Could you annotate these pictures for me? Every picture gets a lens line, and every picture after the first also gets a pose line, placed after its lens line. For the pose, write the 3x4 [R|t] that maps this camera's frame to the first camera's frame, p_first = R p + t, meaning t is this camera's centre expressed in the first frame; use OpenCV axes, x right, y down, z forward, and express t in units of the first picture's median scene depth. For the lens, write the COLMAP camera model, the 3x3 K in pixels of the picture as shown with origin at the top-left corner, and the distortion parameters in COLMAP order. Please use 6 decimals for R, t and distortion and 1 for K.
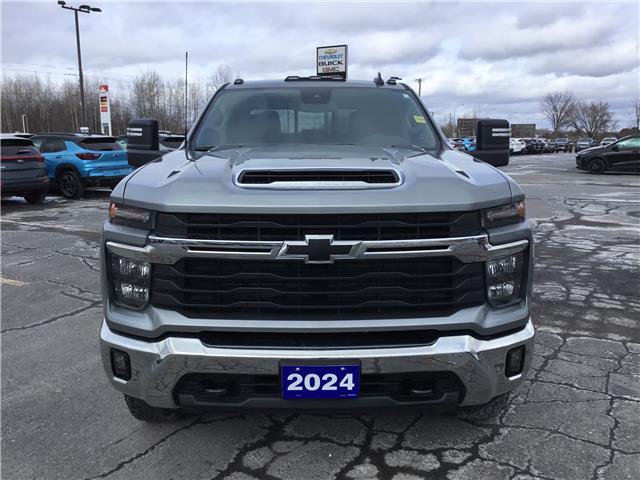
lens RADIAL K [[585.3, 0, 320.0], [0, 585.3, 240.0], [0, 0, 1]] dist [0.079752, -0.123855]
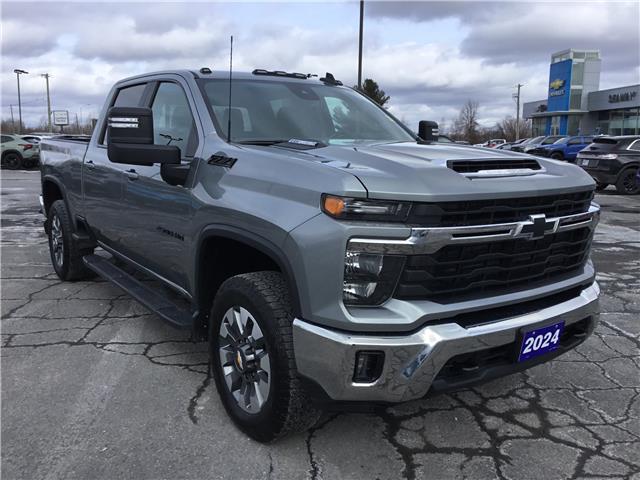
lens RADIAL K [[579.6, 0, 330.7], [0, 579.6, 233.3], [0, 0, 1]] dist [0.115613, -0.273578]
pose [[0.821219, -0.081974, 0.564694, -0.950085], [0.087991, 0.995983, 0.016619, -0.025425], [-0.563788, 0.036040, 0.825133, 0.265644]]
